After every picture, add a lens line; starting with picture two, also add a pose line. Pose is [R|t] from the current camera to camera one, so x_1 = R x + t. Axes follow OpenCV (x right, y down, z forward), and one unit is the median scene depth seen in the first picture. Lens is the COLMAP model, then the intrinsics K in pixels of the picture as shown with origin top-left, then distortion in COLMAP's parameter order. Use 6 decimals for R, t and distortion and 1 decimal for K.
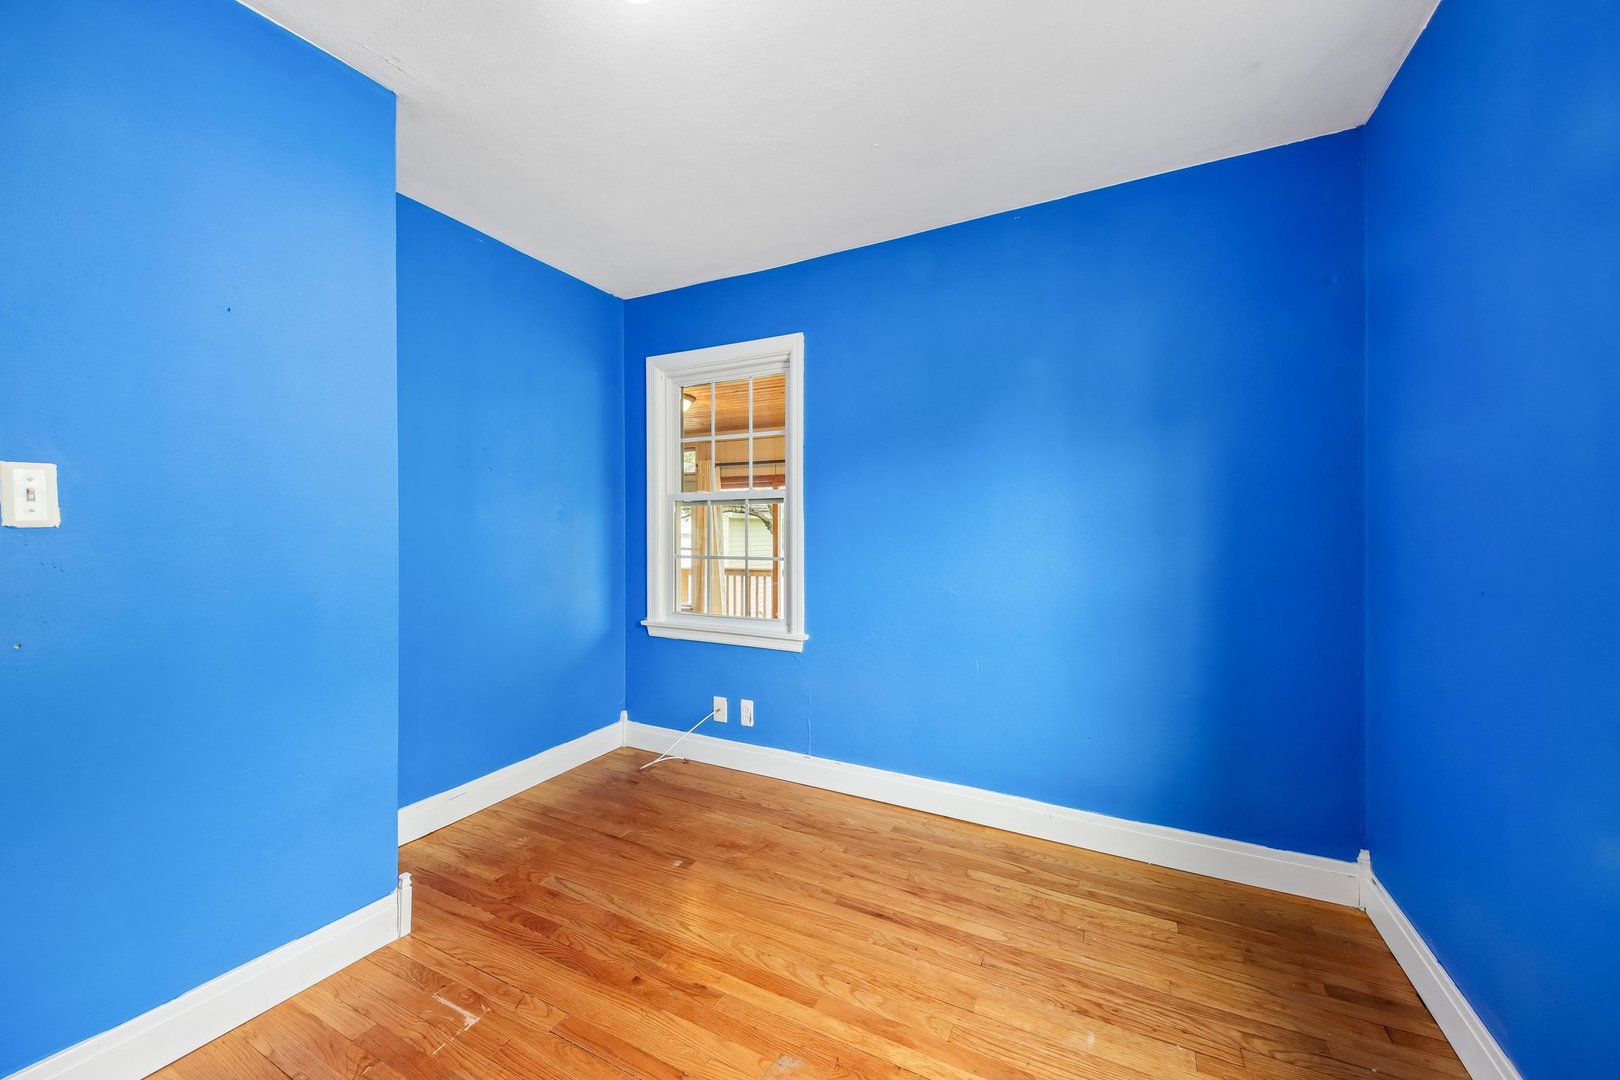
lens RADIAL K [[600.7, 0, 802.2], [0, 600.7, 542.7], [0, 0, 1]] dist [0.050853, -0.023193]
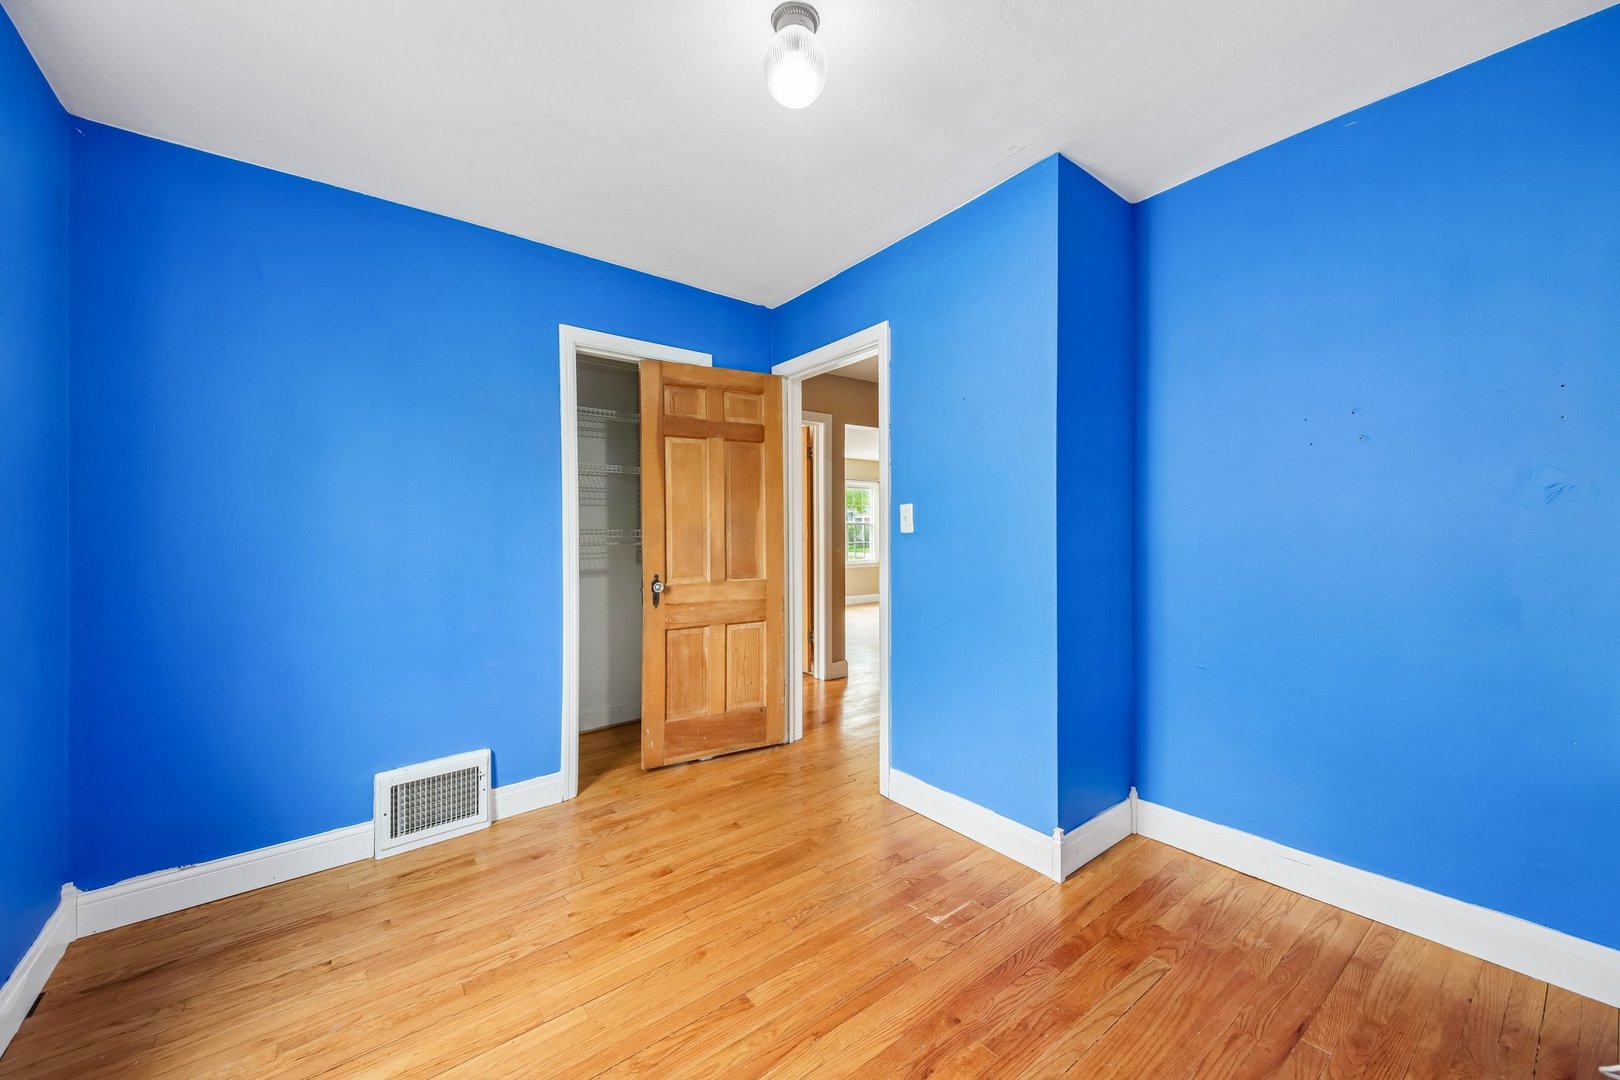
lens RADIAL K [[600.7, 0, 802.2], [0, 600.7, 542.7], [0, 0, 1]] dist [0.050853, -0.023193]
pose [[-0.399525, 0.023944, -0.916410, 0.570704], [-0.014708, 0.999363, 0.032523, -0.014941], [0.916604, 0.026472, -0.398918, 1.025704]]
